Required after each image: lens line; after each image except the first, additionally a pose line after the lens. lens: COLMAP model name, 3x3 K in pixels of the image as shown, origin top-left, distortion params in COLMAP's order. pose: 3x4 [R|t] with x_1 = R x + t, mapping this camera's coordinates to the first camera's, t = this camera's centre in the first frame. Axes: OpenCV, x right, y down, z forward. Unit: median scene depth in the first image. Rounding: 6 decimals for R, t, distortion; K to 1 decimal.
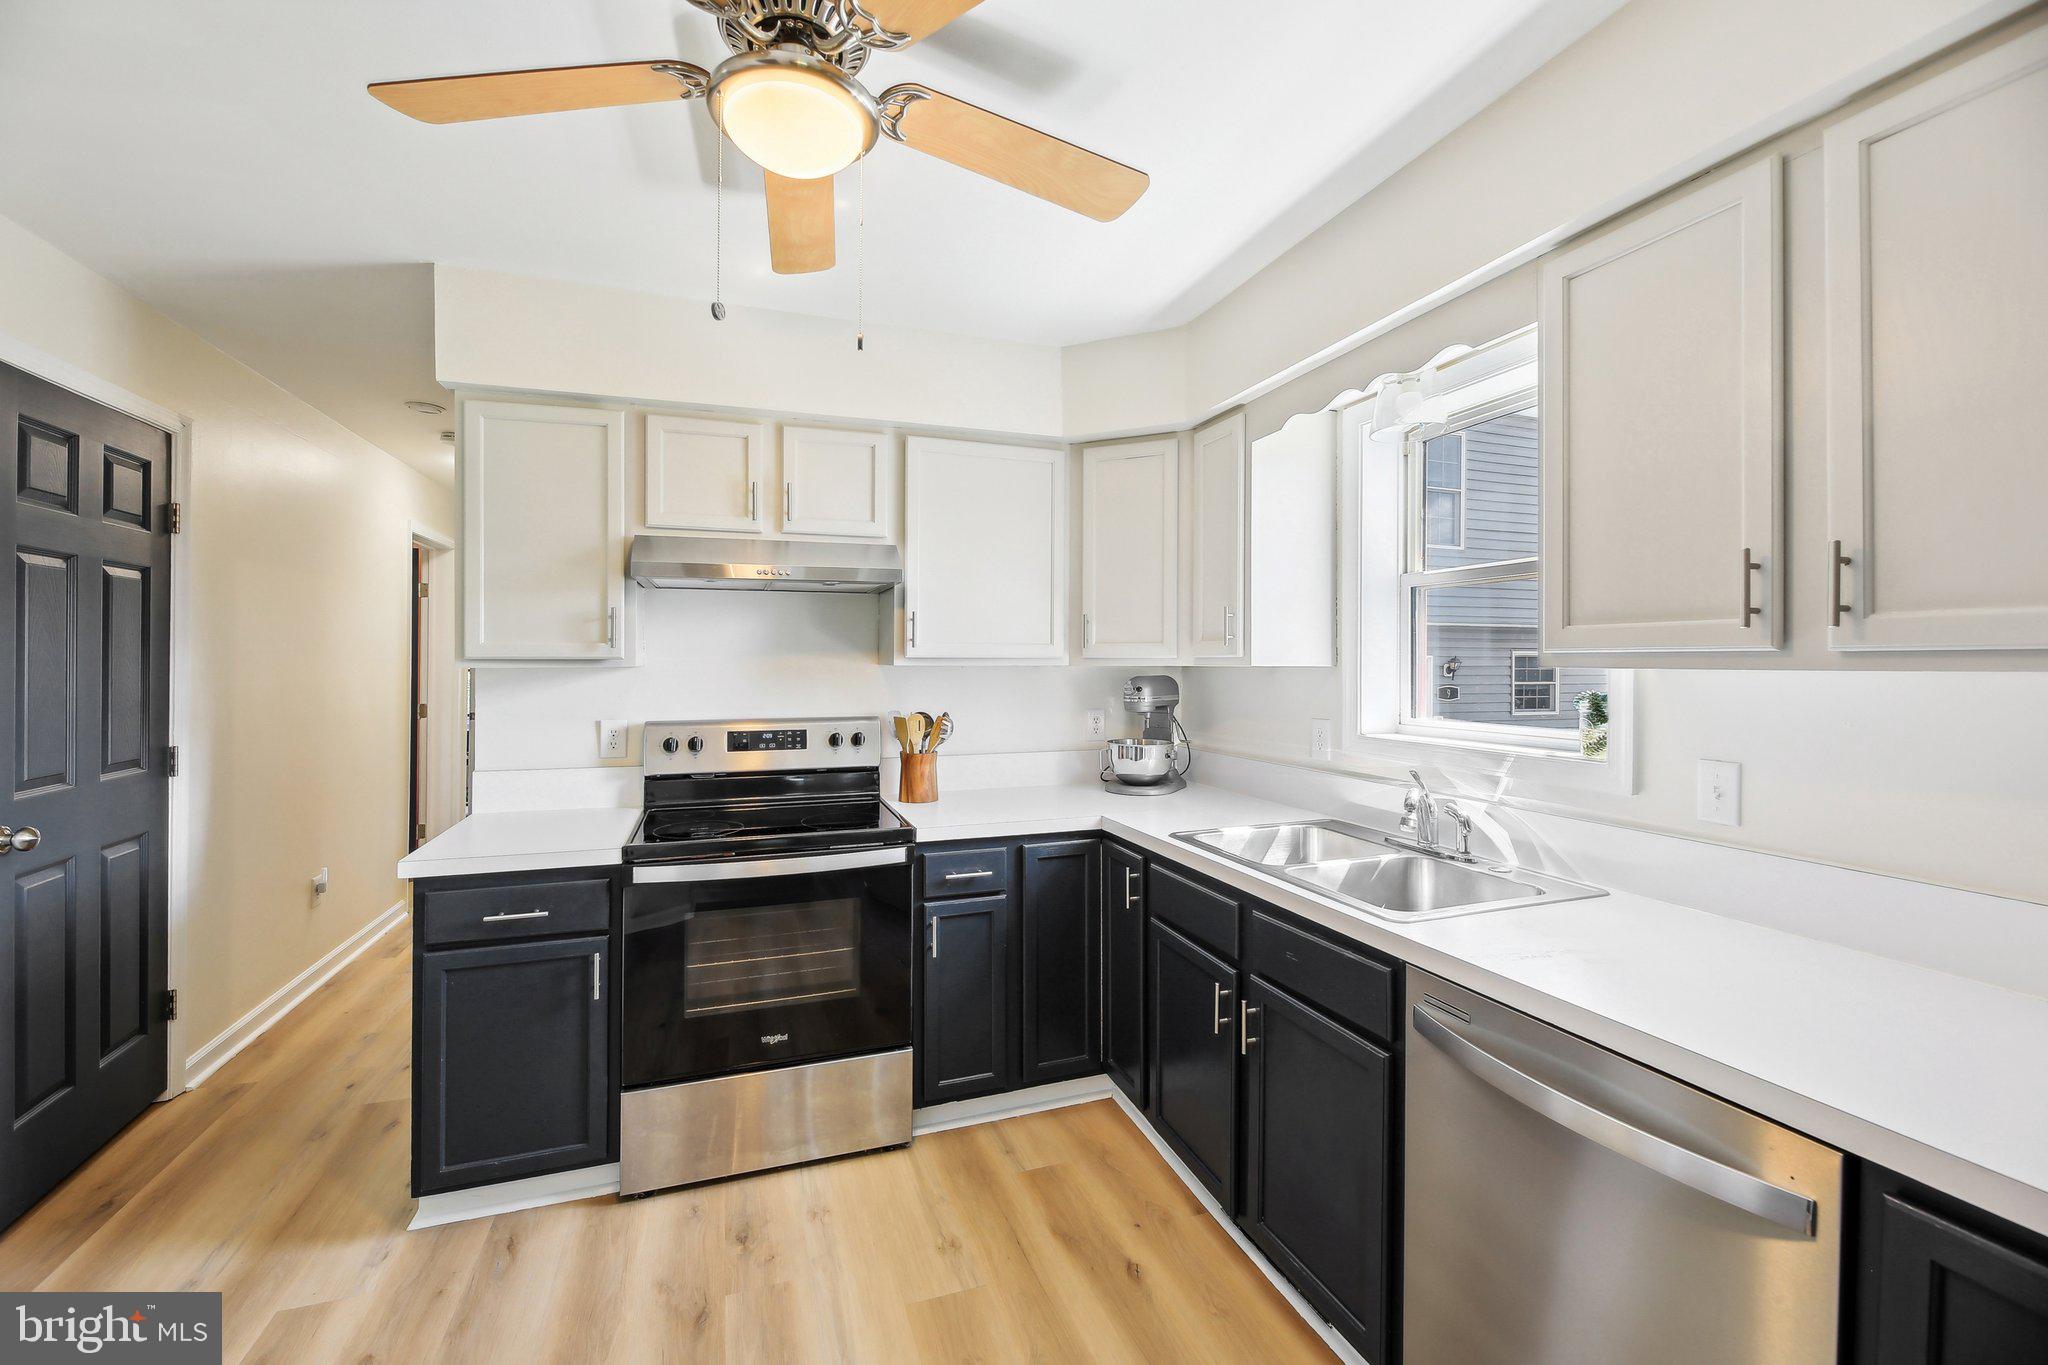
lens RADIAL K [[832.5, 0, 1008.7], [0, 832.5, 656.2], [0, 0, 1]] dist [-0.007700, -0.001119]
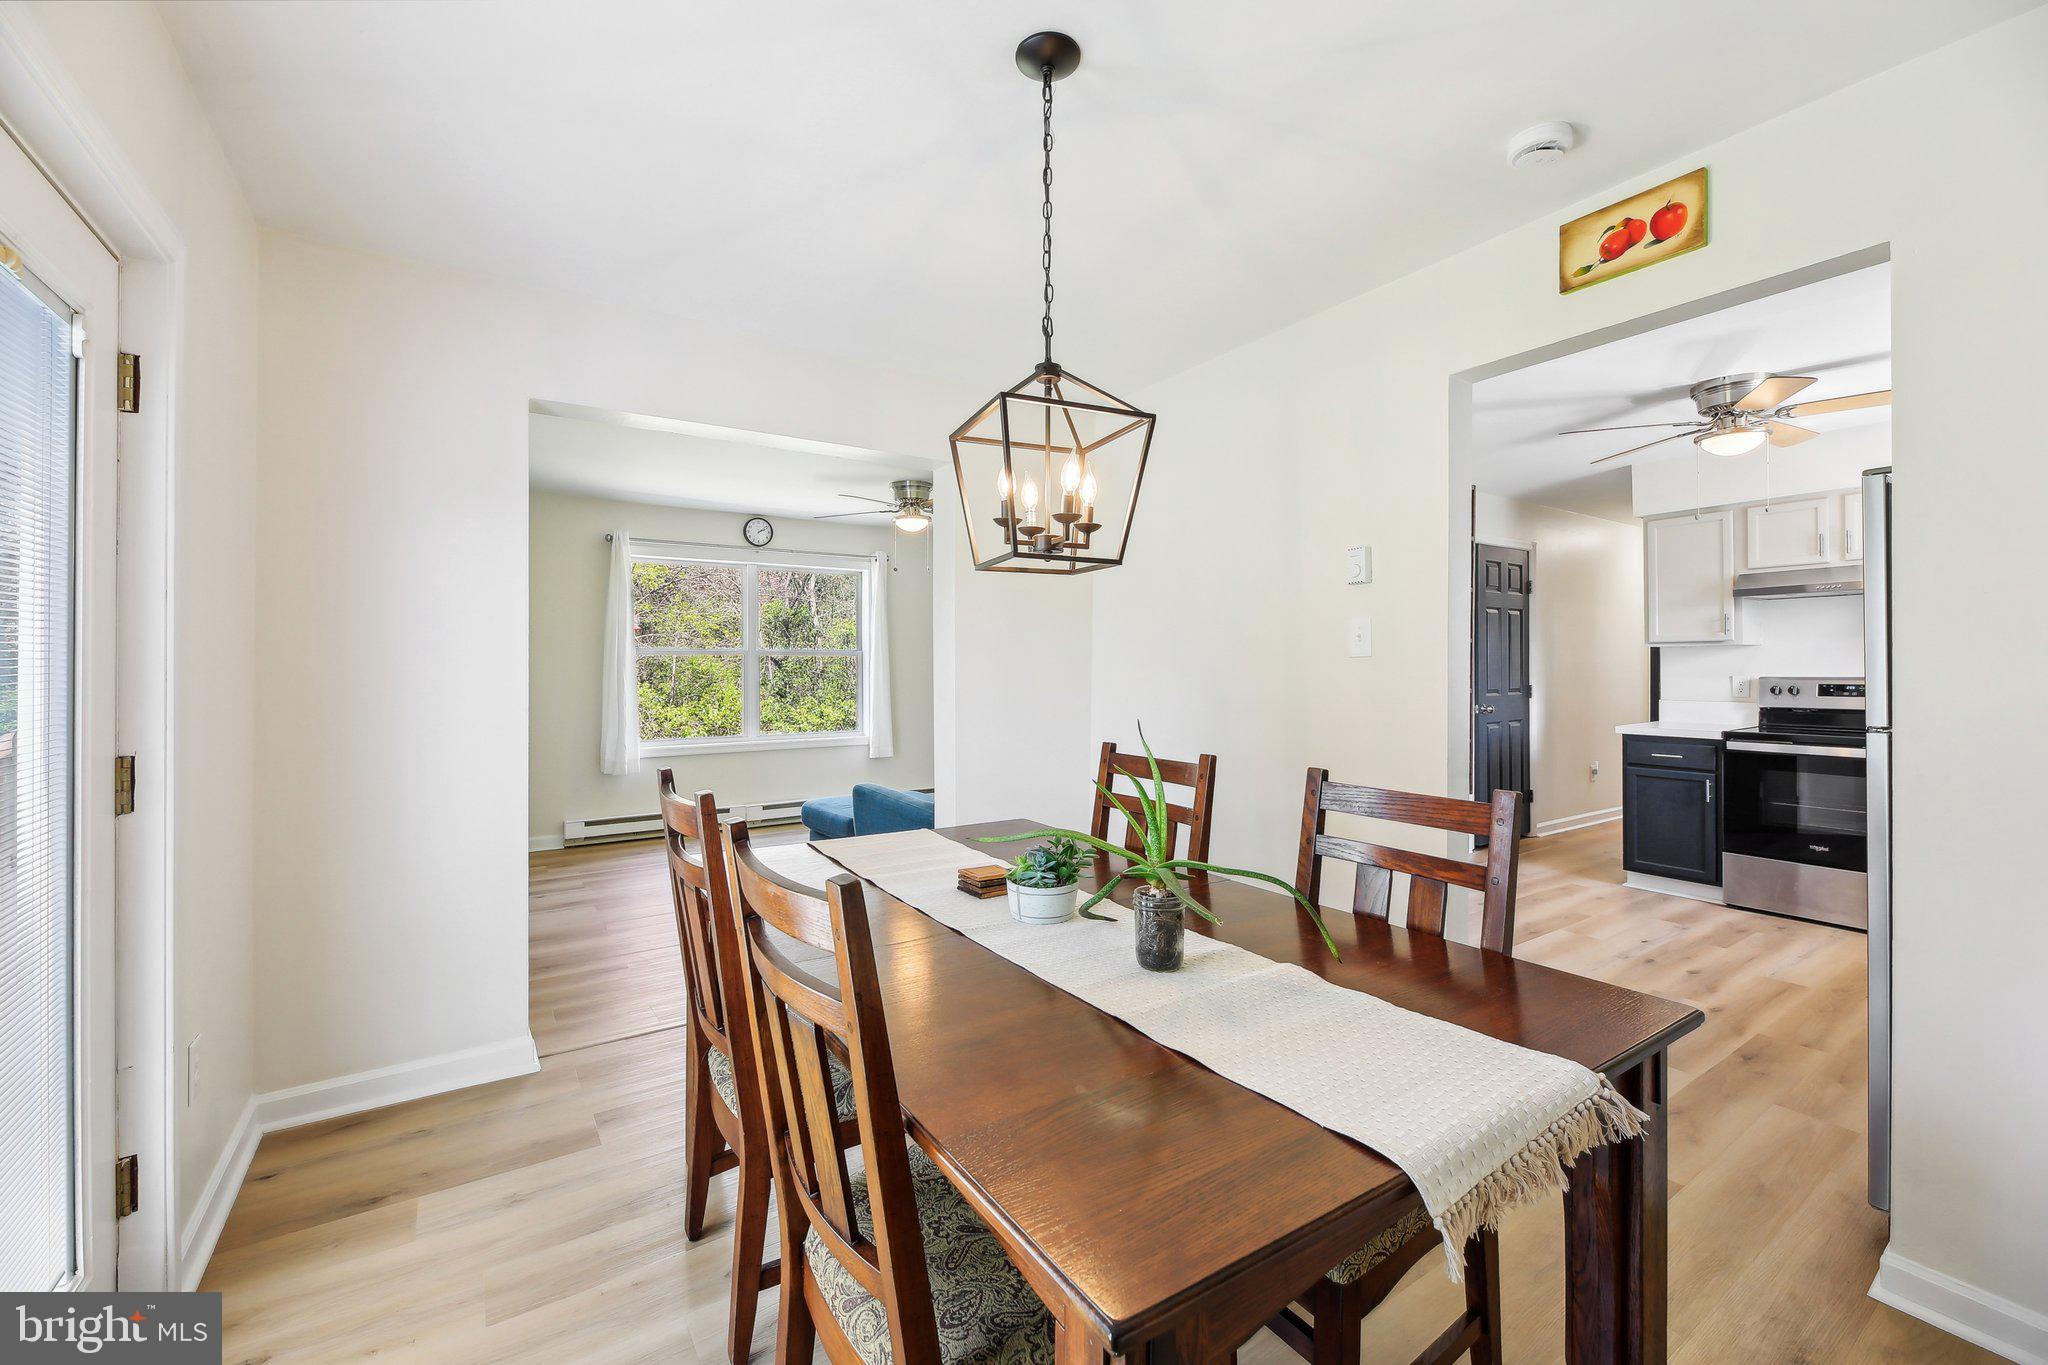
lens RADIAL K [[832.5, 0, 1025.9], [0, 832.5, 655.1], [0, 0, 1]] dist [-0.007700, -0.001119]
pose [[0.257718, -0.013161, -0.966131, 0.910267], [0.009422, 0.999894, -0.011107, 0.040817], [0.966174, -0.006241, 0.257814, -1.012318]]
